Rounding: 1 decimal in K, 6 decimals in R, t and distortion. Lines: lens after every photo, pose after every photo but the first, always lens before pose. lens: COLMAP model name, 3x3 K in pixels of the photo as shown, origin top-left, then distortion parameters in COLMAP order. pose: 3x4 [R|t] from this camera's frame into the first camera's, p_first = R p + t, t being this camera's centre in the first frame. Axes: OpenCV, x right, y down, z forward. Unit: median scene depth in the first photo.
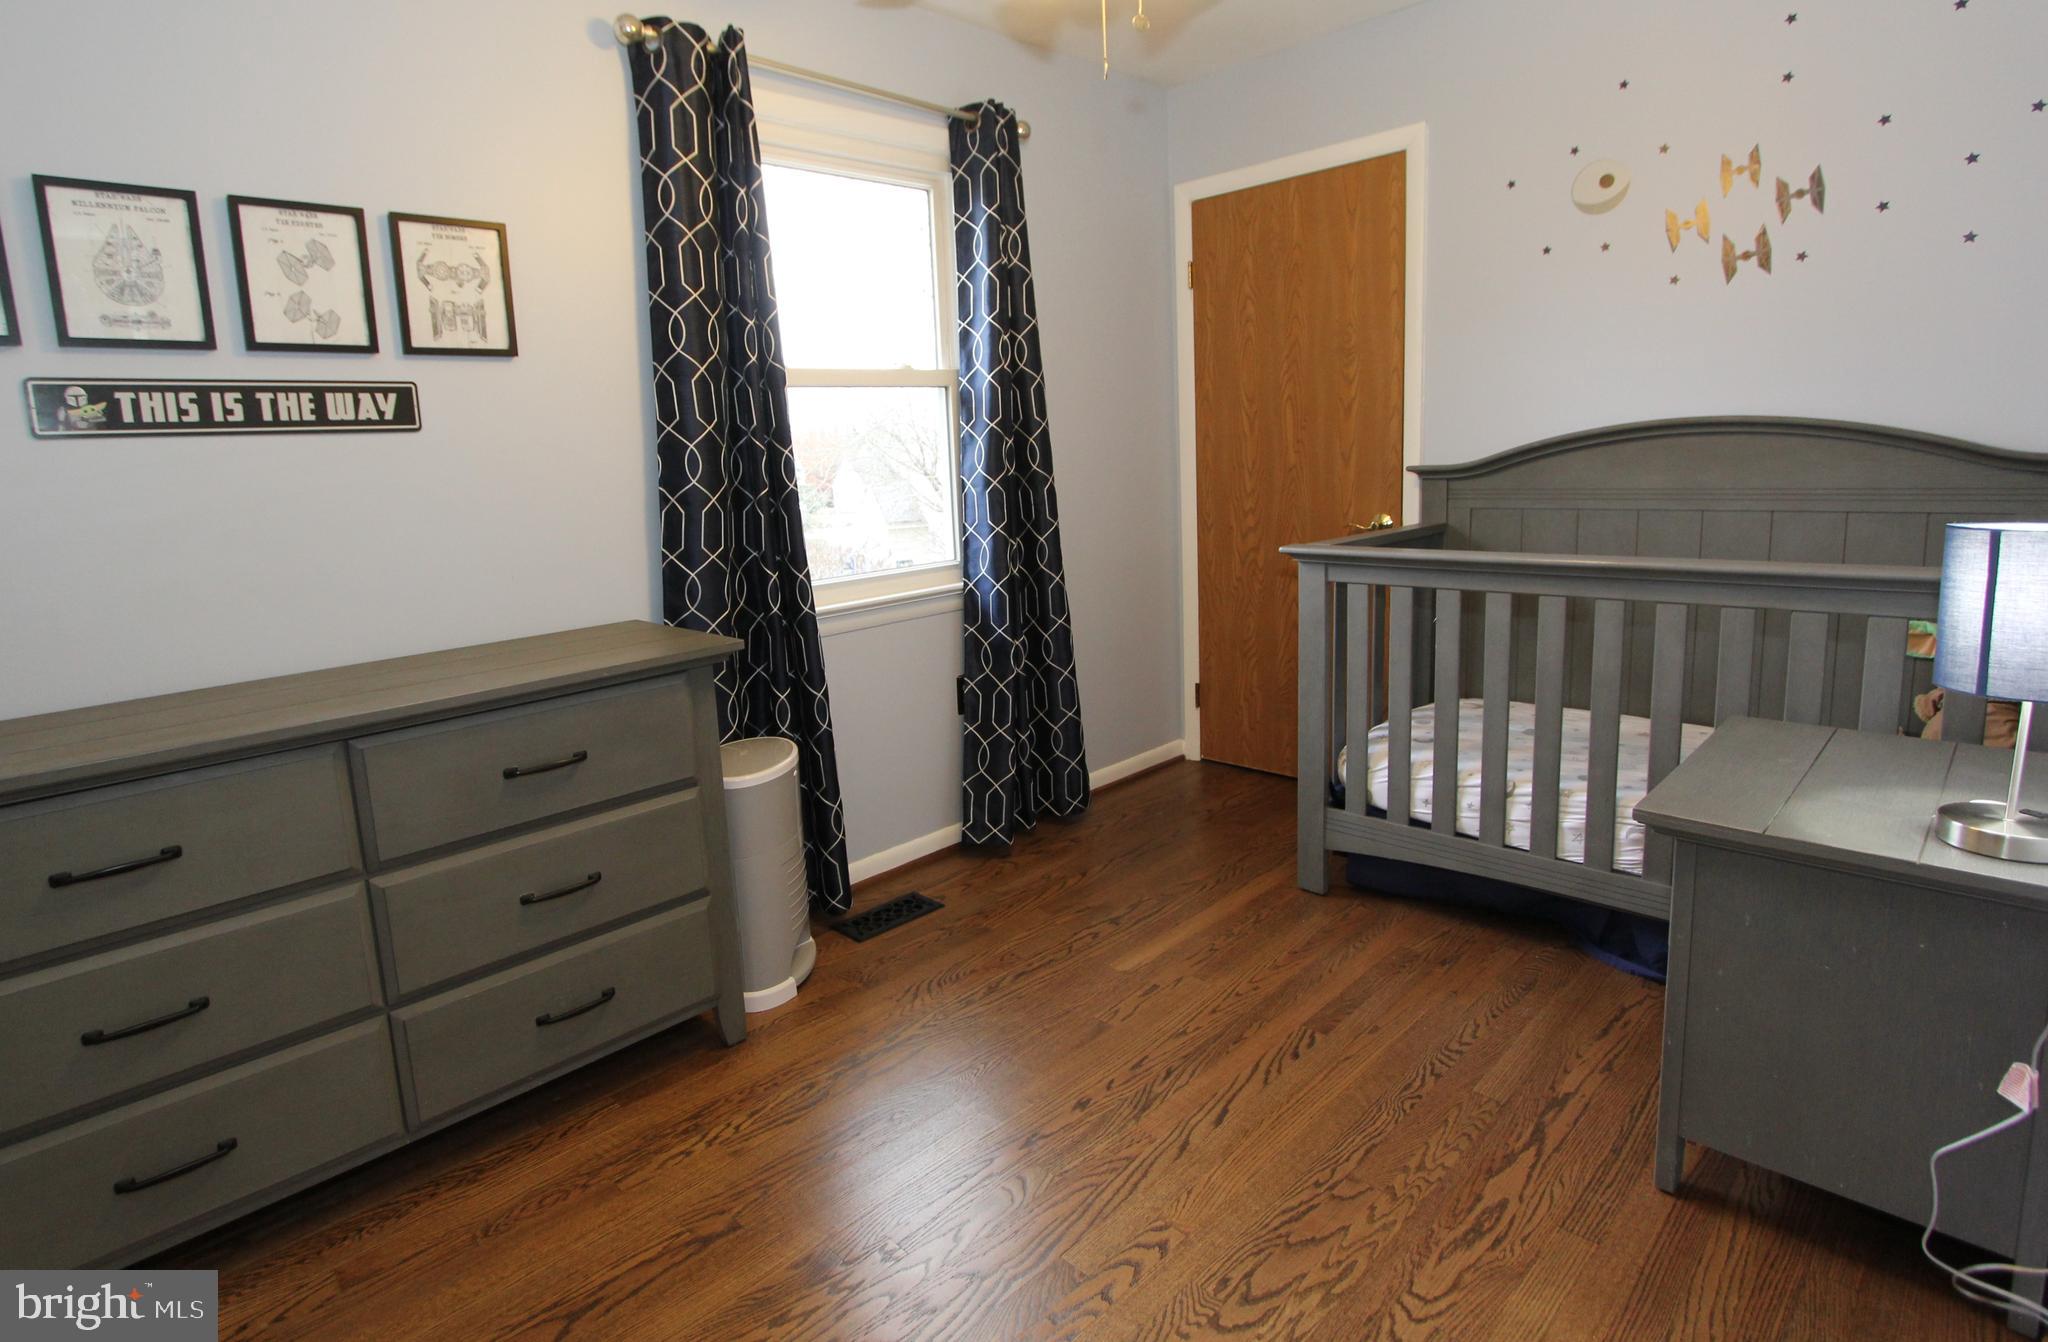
lens RADIAL K [[1036.1, 0, 1023.3], [0, 1036.1, 617.6], [0, 0, 1]] dist [-0.012231, 0.000227]
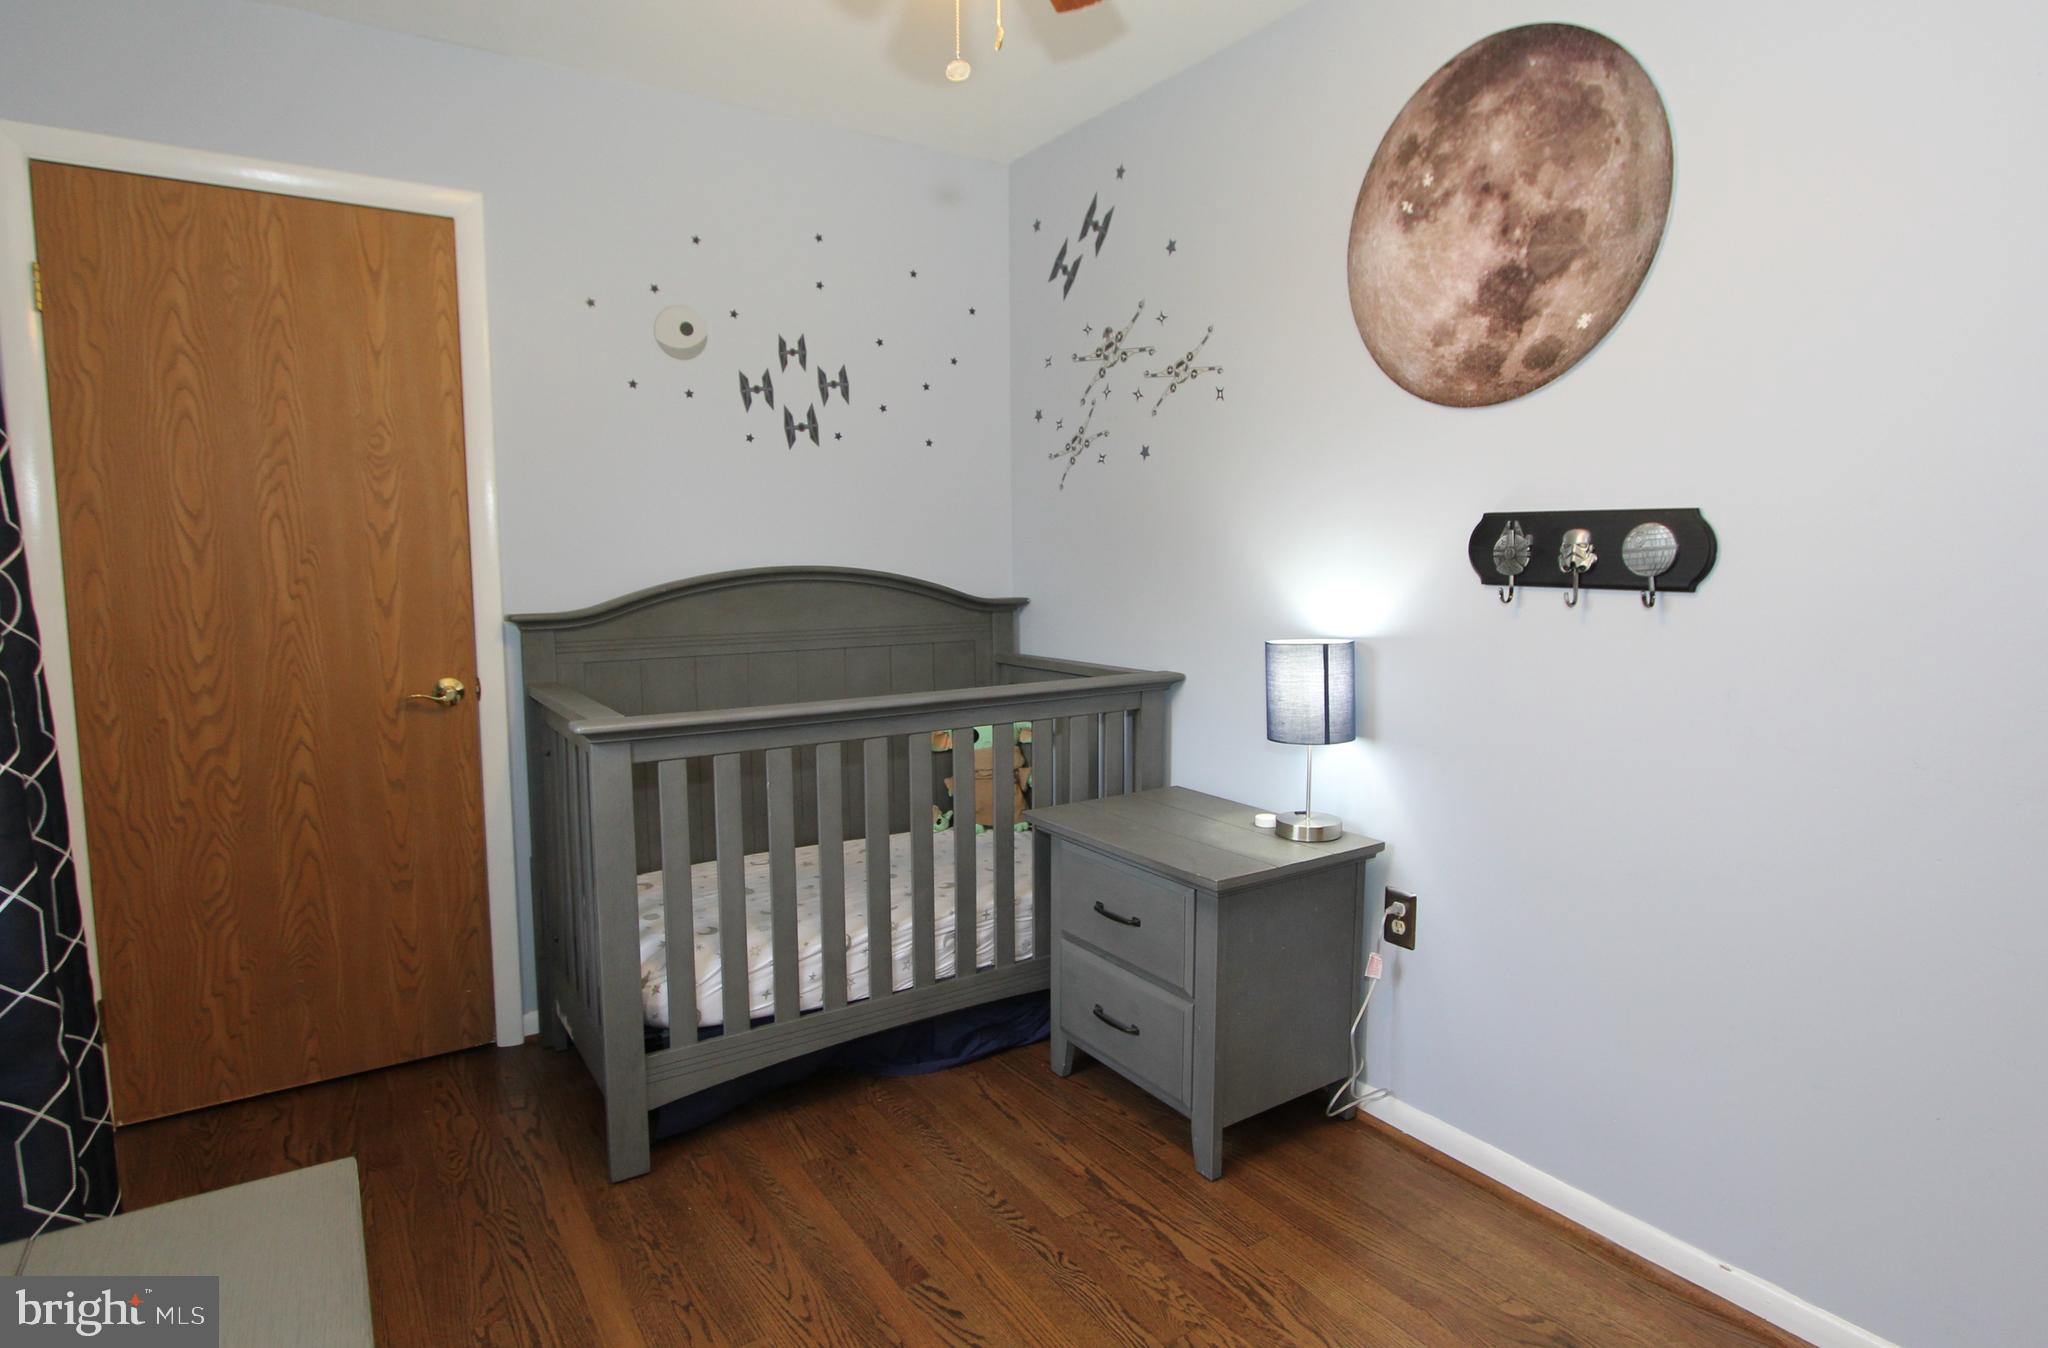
lens RADIAL K [[1065.4, 0, 1024.0], [0, 1065.4, 674.0], [0, 0, 1]] dist [-0.017992, 0.000296]
pose [[0.212915, -0.065083, 0.974901, -0.406459], [0.152840, 0.987714, 0.032559, -0.081362], [-0.965043, 0.142072, 0.220246, 0.533620]]
